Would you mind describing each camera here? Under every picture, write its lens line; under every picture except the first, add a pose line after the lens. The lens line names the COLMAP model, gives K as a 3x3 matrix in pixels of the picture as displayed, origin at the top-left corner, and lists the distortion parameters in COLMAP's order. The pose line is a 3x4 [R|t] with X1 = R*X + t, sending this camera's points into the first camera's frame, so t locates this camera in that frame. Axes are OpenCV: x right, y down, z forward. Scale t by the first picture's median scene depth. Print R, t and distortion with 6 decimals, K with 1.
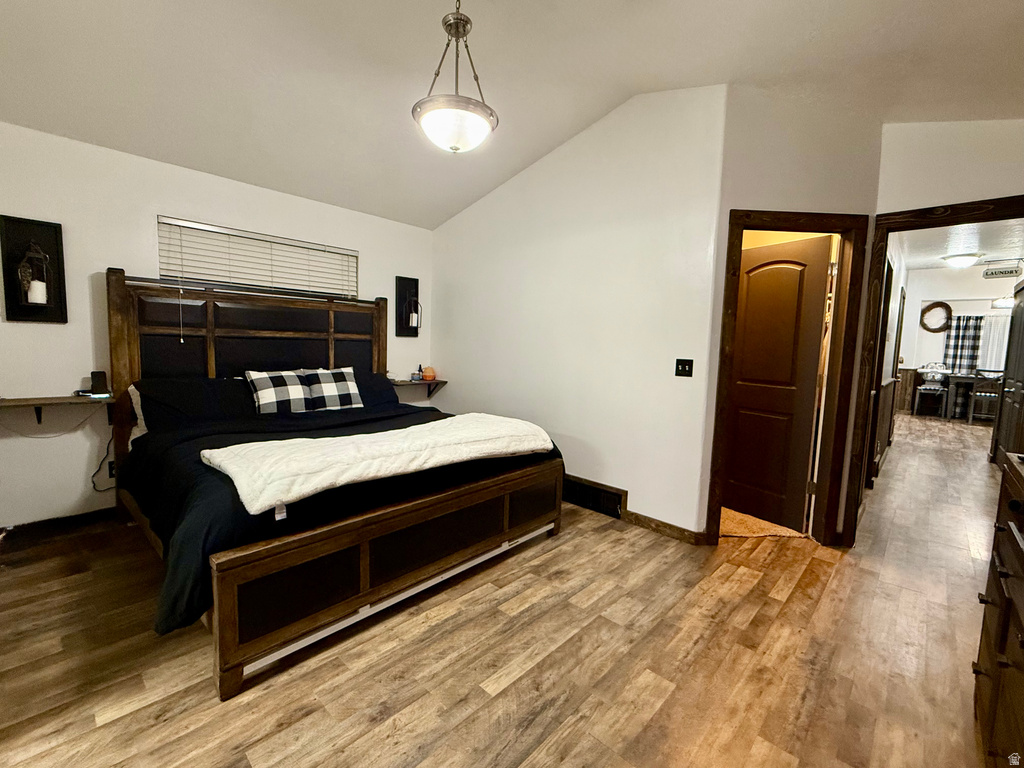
lens RADIAL K [[449.2, 0, 509.6], [0, 449.2, 382.5], [0, 0, 1]] dist [0.000182, -0.002123]
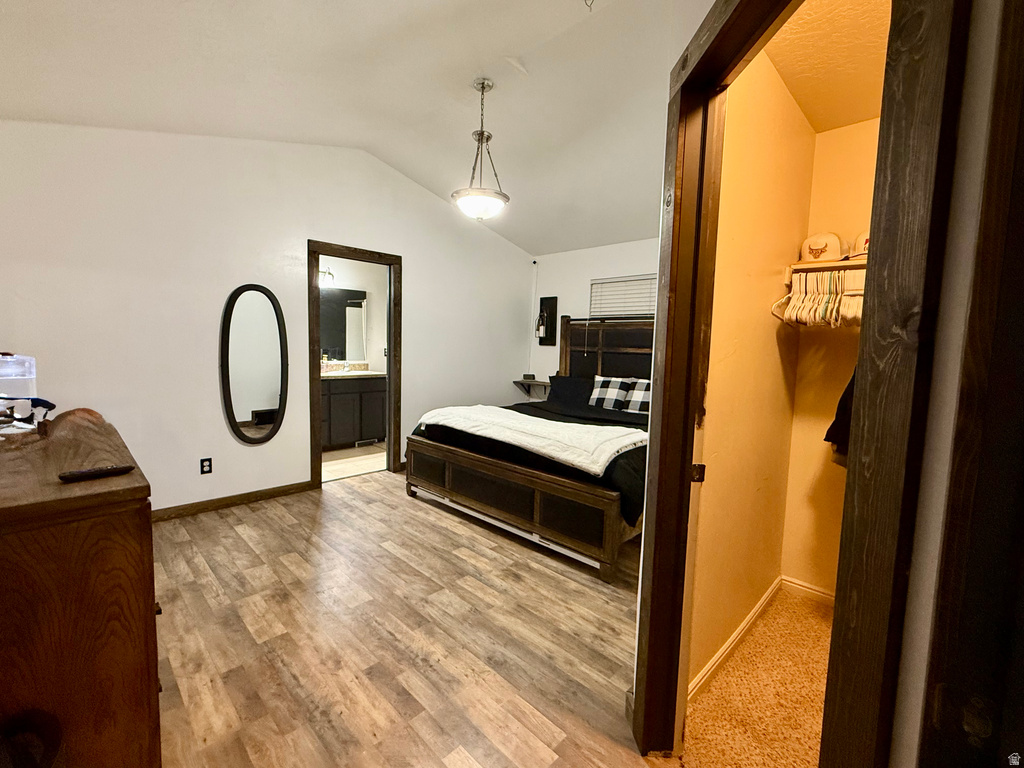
lens RADIAL K [[449.2, 0, 513.1], [0, 449.2, 385.8], [0, 0, 1]] dist [0.000182, -0.002123]
pose [[-0.028870, 0.057344, -0.997937, 1.254155], [-0.116143, 0.991399, 0.060328, -0.069691], [0.992813, 0.117645, -0.021962, 1.104140]]
